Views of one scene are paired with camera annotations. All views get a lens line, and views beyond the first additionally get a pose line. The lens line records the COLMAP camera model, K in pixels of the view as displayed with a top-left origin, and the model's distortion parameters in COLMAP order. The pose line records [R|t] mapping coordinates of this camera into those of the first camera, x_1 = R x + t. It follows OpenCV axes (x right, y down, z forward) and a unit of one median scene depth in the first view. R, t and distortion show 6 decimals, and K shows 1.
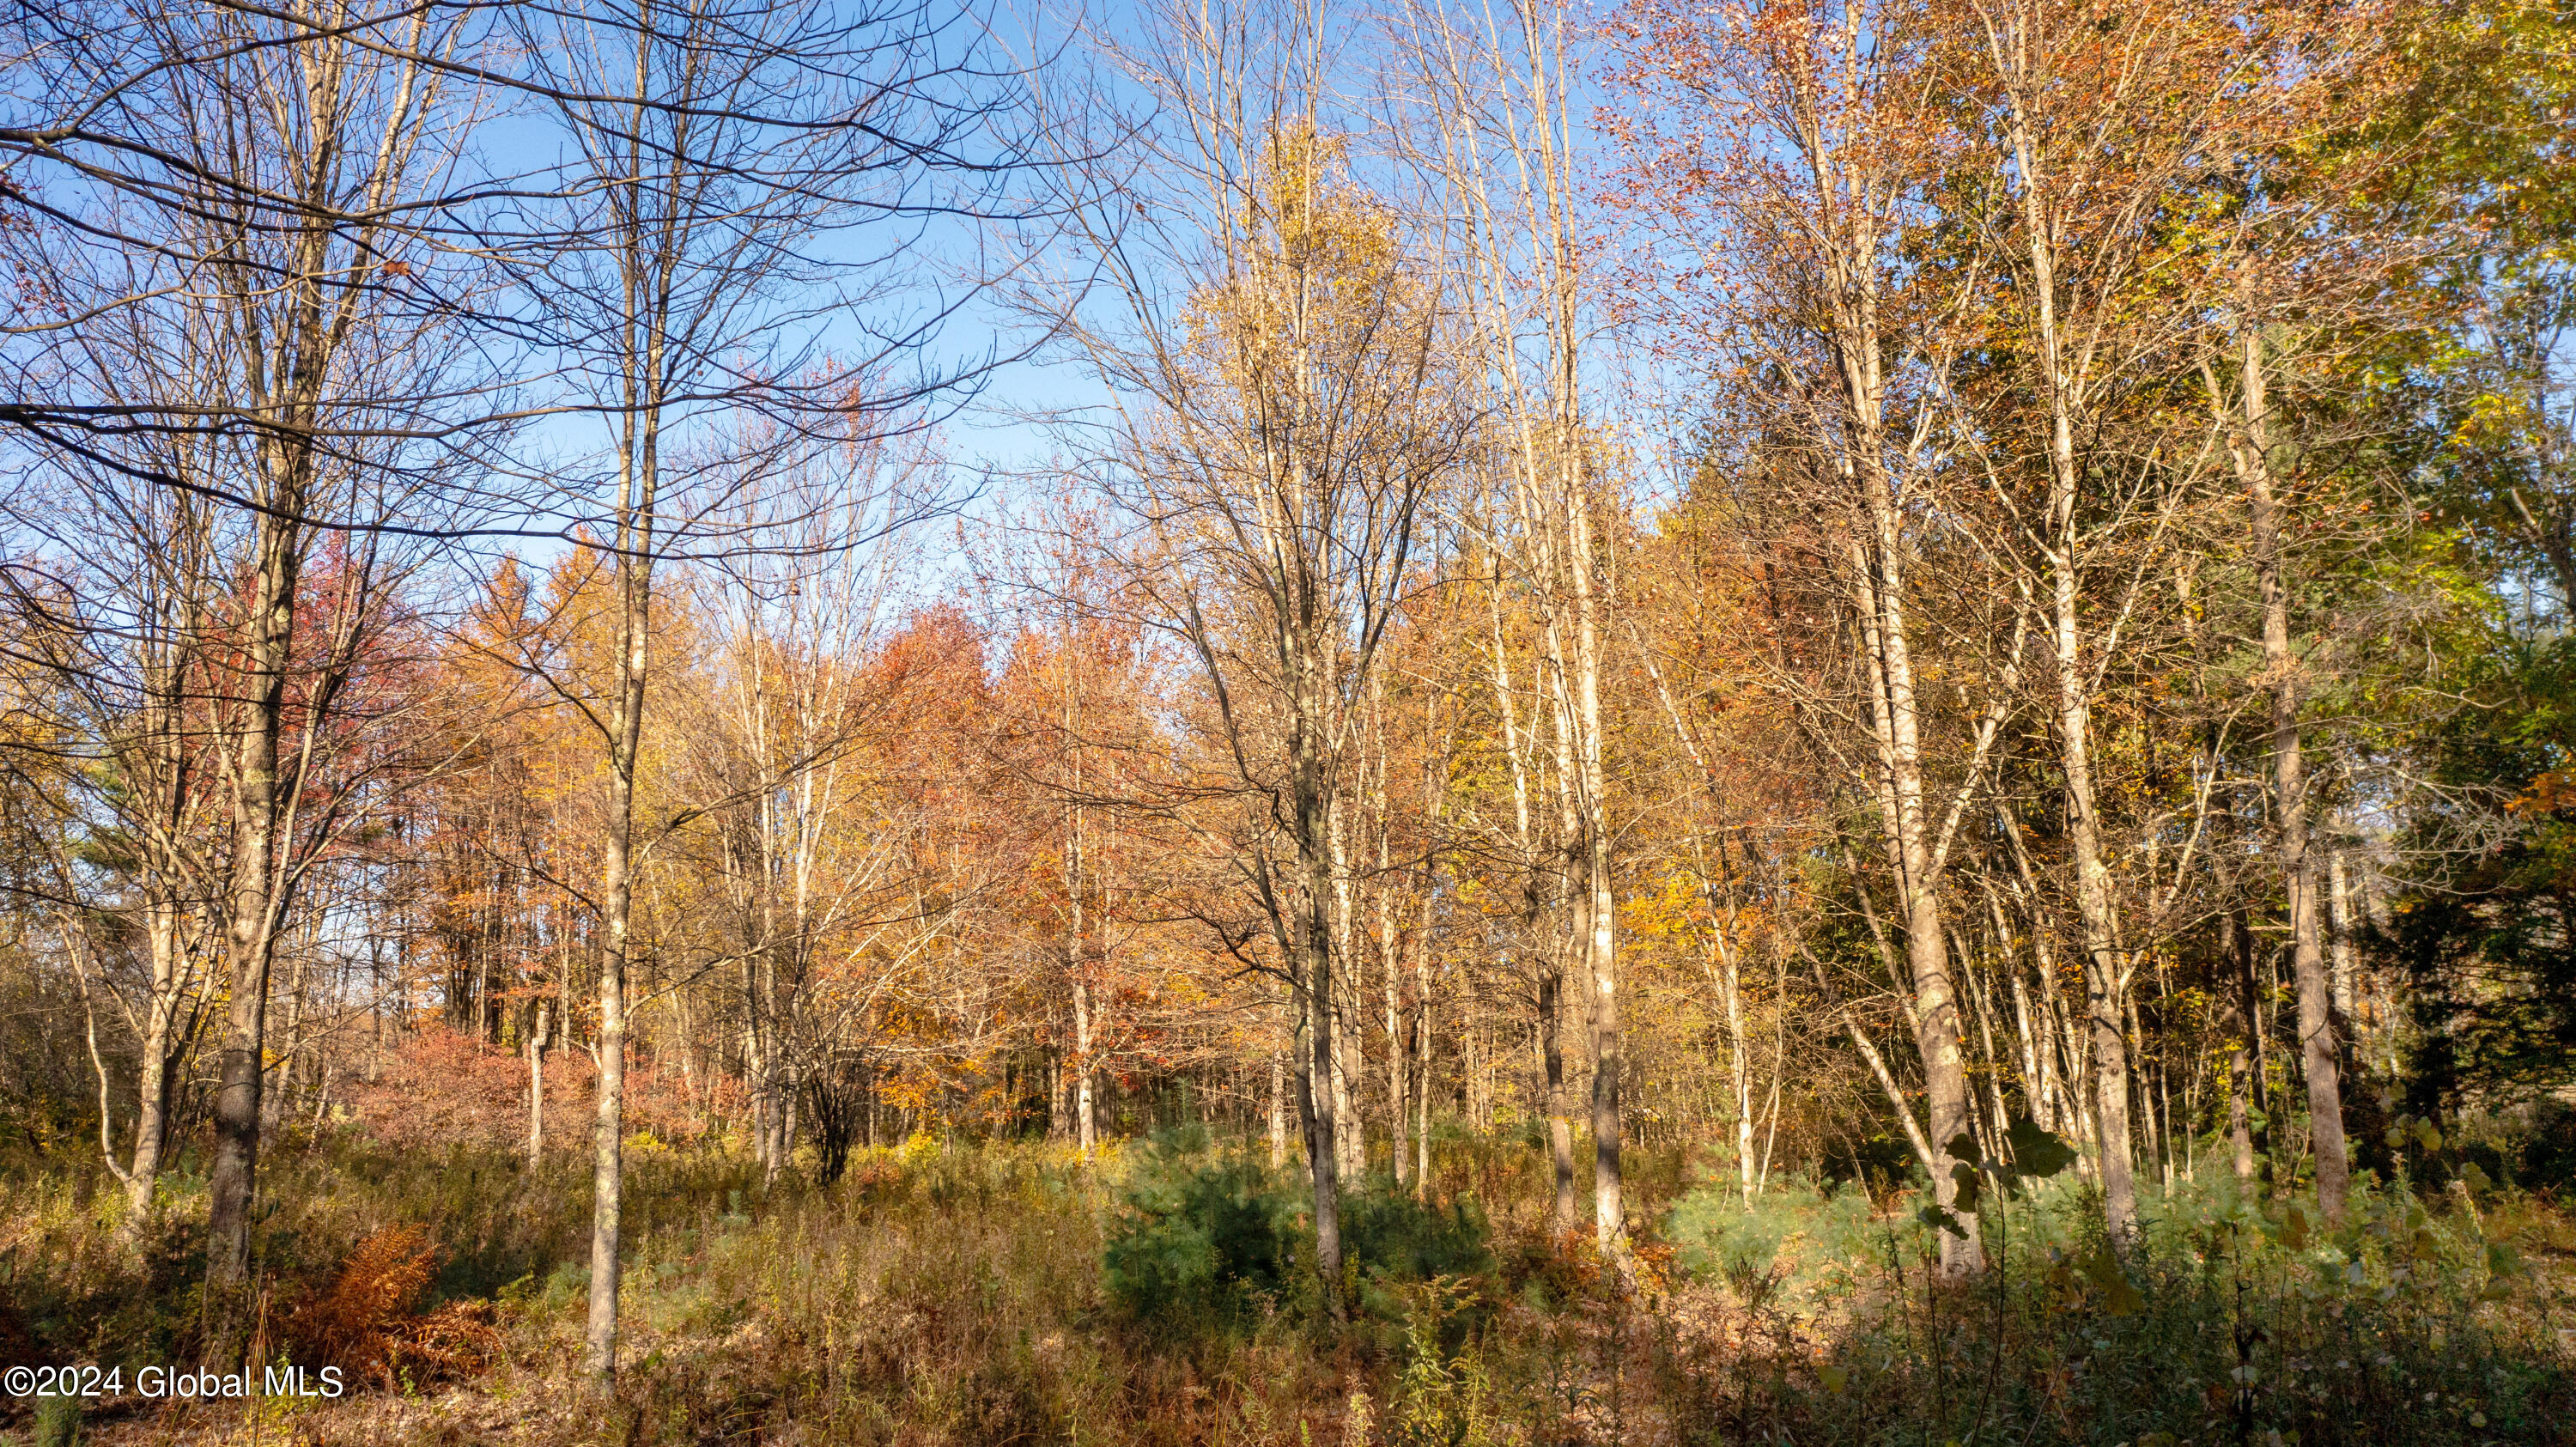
lens RADIAL K [[2028.2, 0, 1281.4], [0, 2028.2, 724.4], [0, 0, 1]] dist [-0.023170, 0.005559]
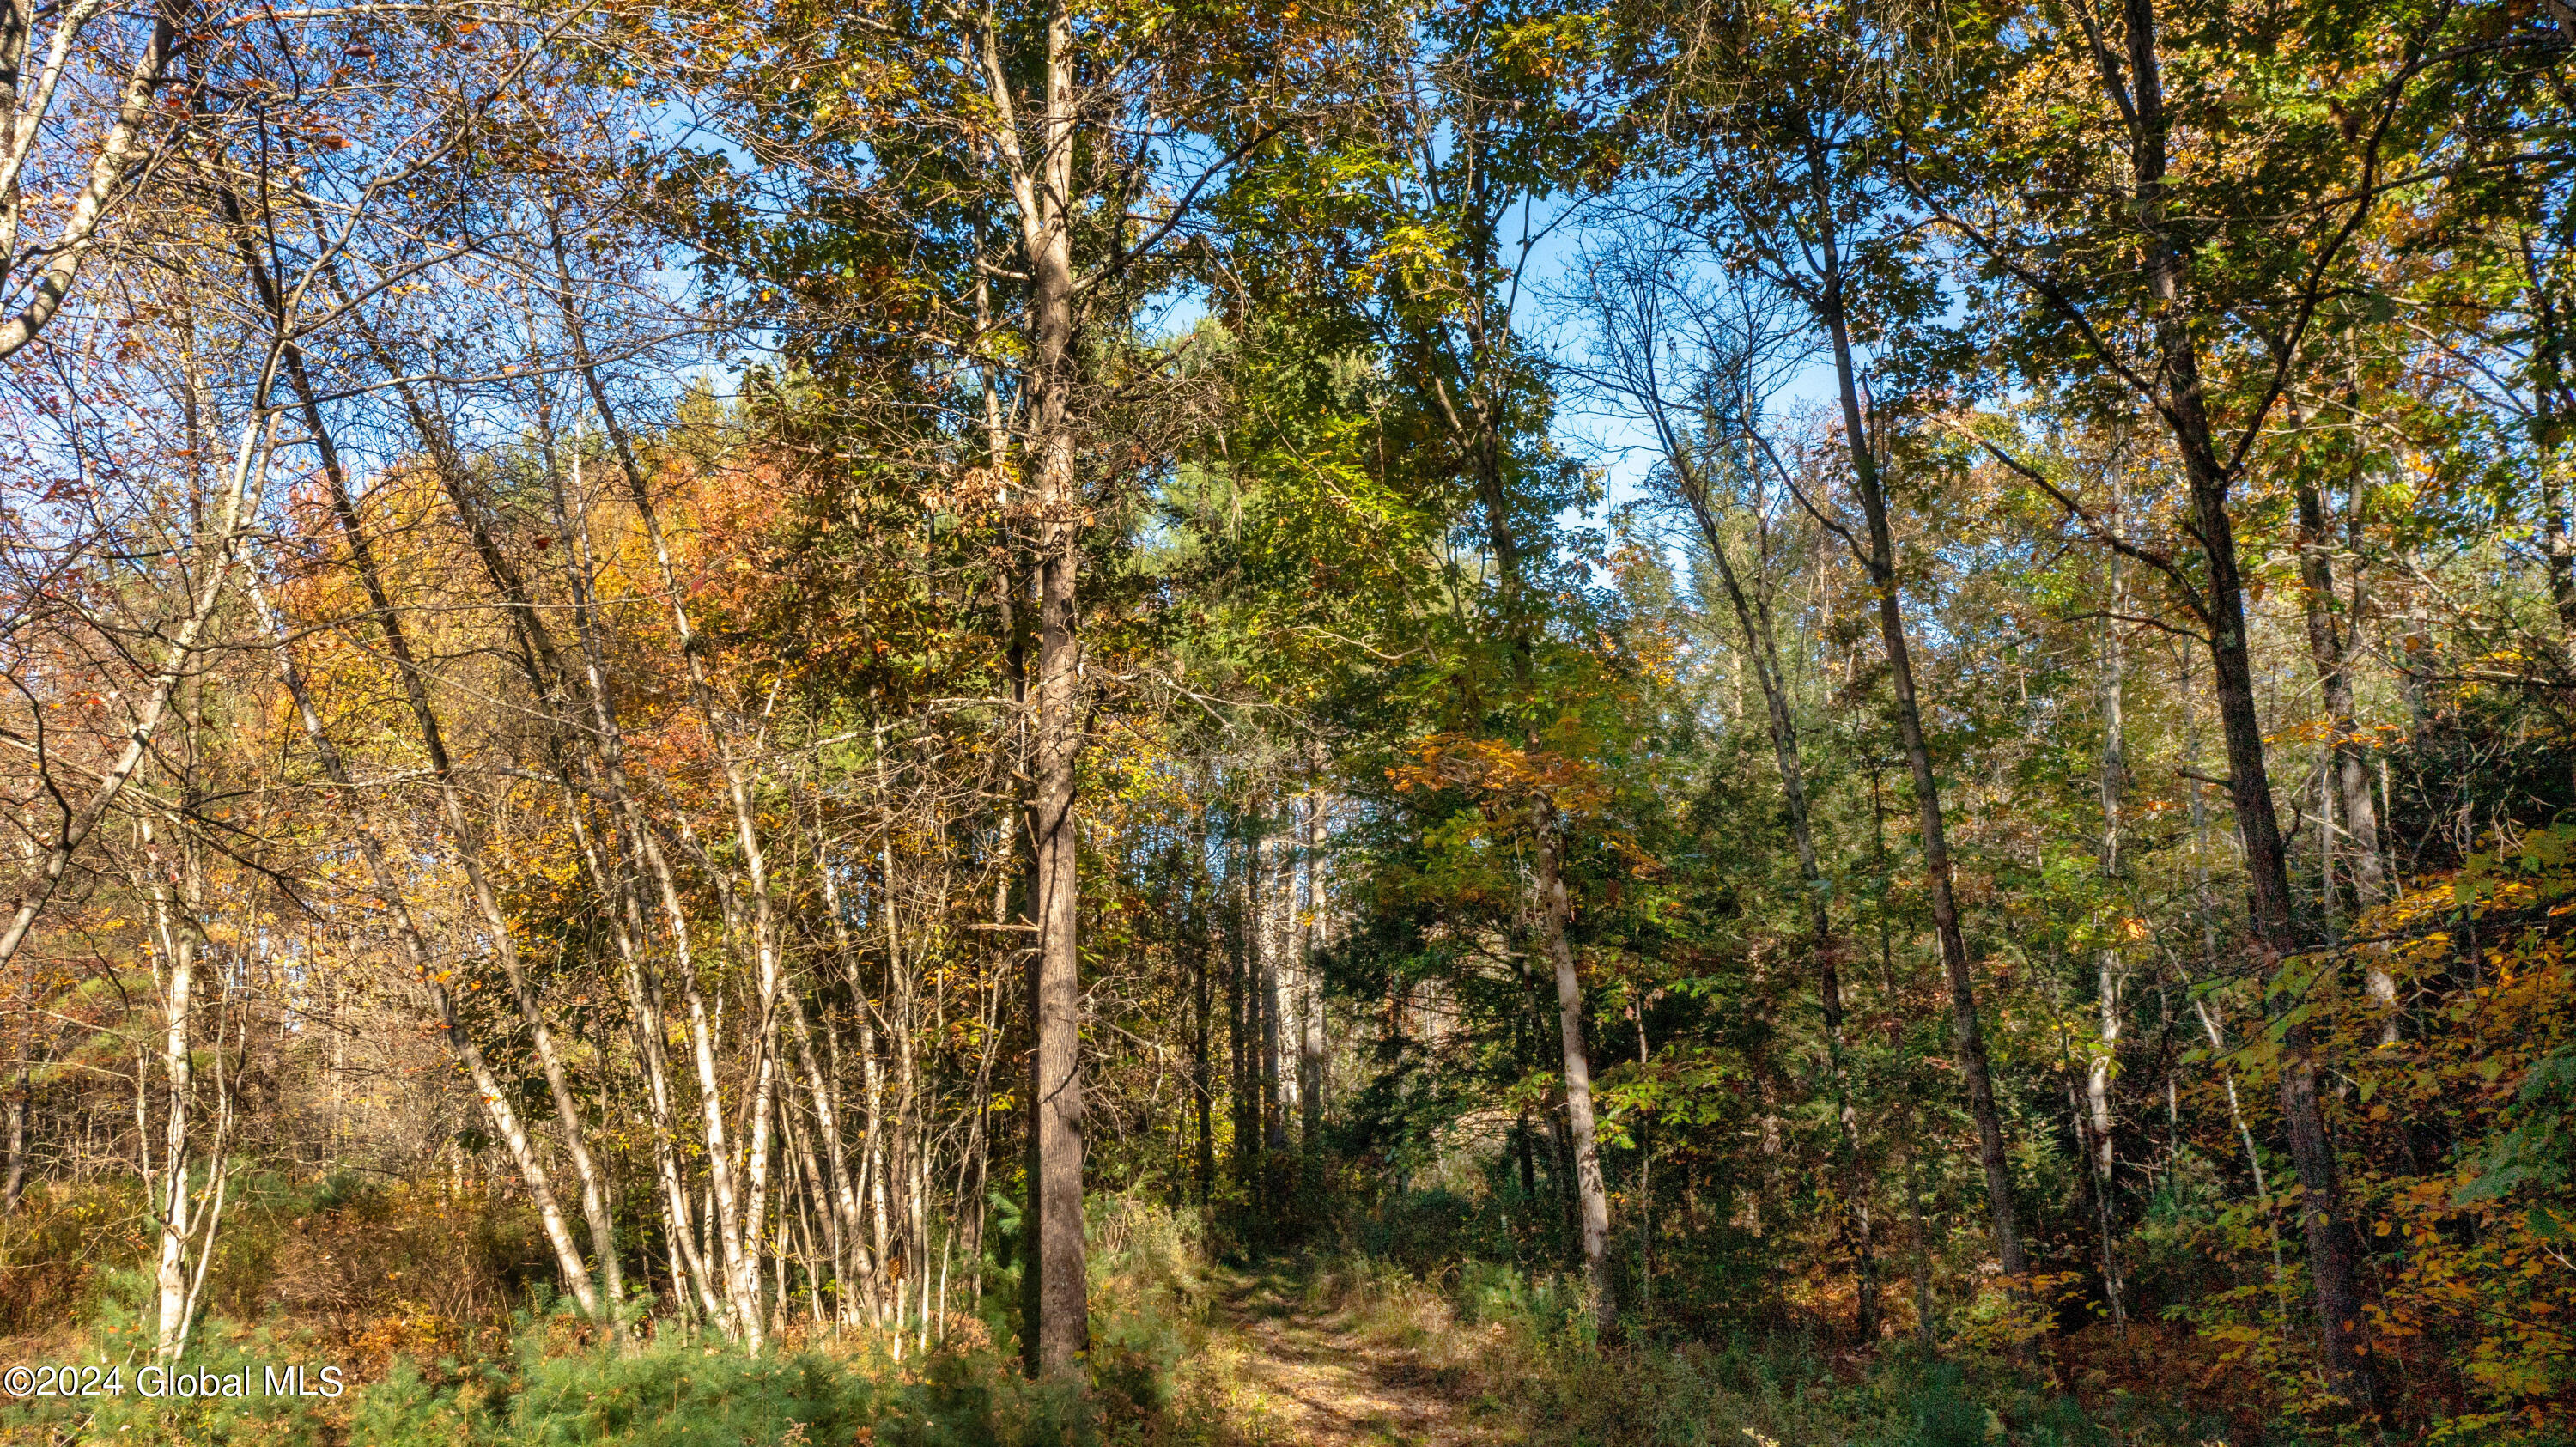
lens RADIAL K [[2028.2, 0, 1281.4], [0, 2028.2, 724.4], [0, 0, 1]] dist [-0.023170, 0.005559]
pose [[0.911345, 0.071987, 0.405300, 0.294668], [-0.067257, 0.997399, -0.025920, 0.046355], [-0.406112, -0.003637, 0.913816, 0.363730]]
